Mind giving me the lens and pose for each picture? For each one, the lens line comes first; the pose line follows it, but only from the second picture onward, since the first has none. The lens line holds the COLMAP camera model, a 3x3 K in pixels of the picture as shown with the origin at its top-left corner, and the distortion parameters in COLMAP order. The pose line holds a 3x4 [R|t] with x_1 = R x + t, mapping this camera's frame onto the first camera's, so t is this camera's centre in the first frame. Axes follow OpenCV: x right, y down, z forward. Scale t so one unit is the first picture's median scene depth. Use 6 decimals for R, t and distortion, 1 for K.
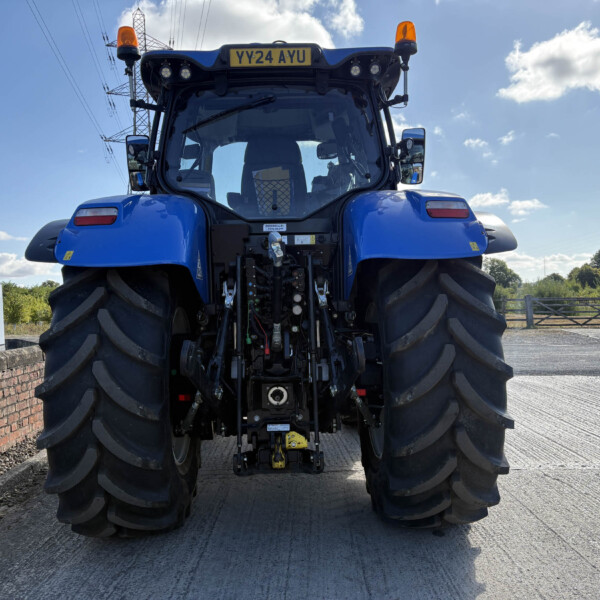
lens RADIAL K [[612.2, 0, 297.8], [0, 612.2, 290.4], [0, 0, 1]] dist [0.040691, -0.040572]
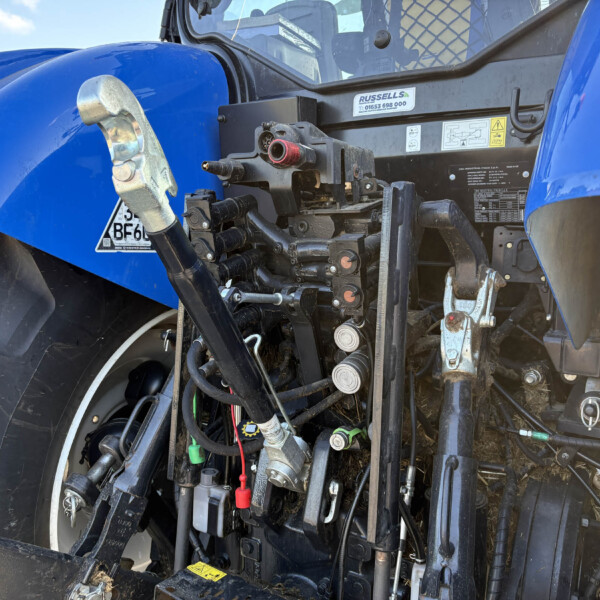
lens RADIAL K [[607.9, 0, 300.0], [0, 607.9, 300.0], [0, 0, 1]] dist [0.022457, -0.001959]
pose [[0.824172, 0.093656, -0.558542, 0.136380], [-0.021688, 0.990728, 0.134122, -0.042091], [0.565924, -0.098426, 0.818561, 0.753501]]
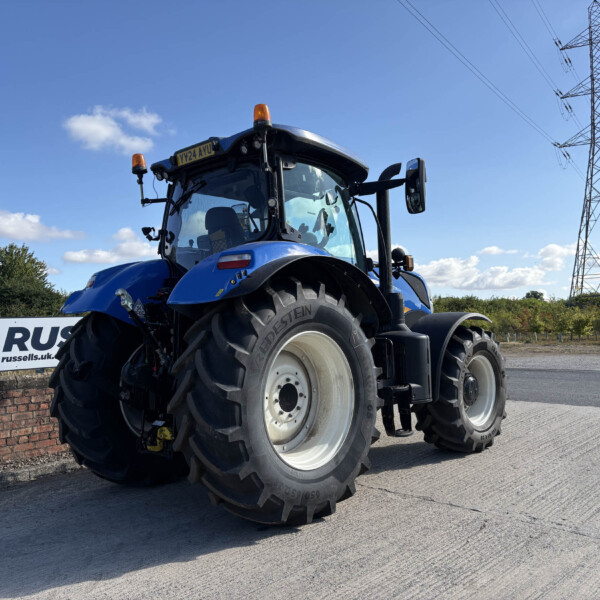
lens RADIAL K [[612.2, 0, 297.8], [0, 612.2, 290.4], [0, 0, 1]] dist [0.040691, -0.040572]
pose [[0.715639, -0.036757, -0.697502, 1.175449], [0.025901, 0.999324, -0.026088, -0.037184], [0.697990, 0.000604, 0.716108, 0.198590]]
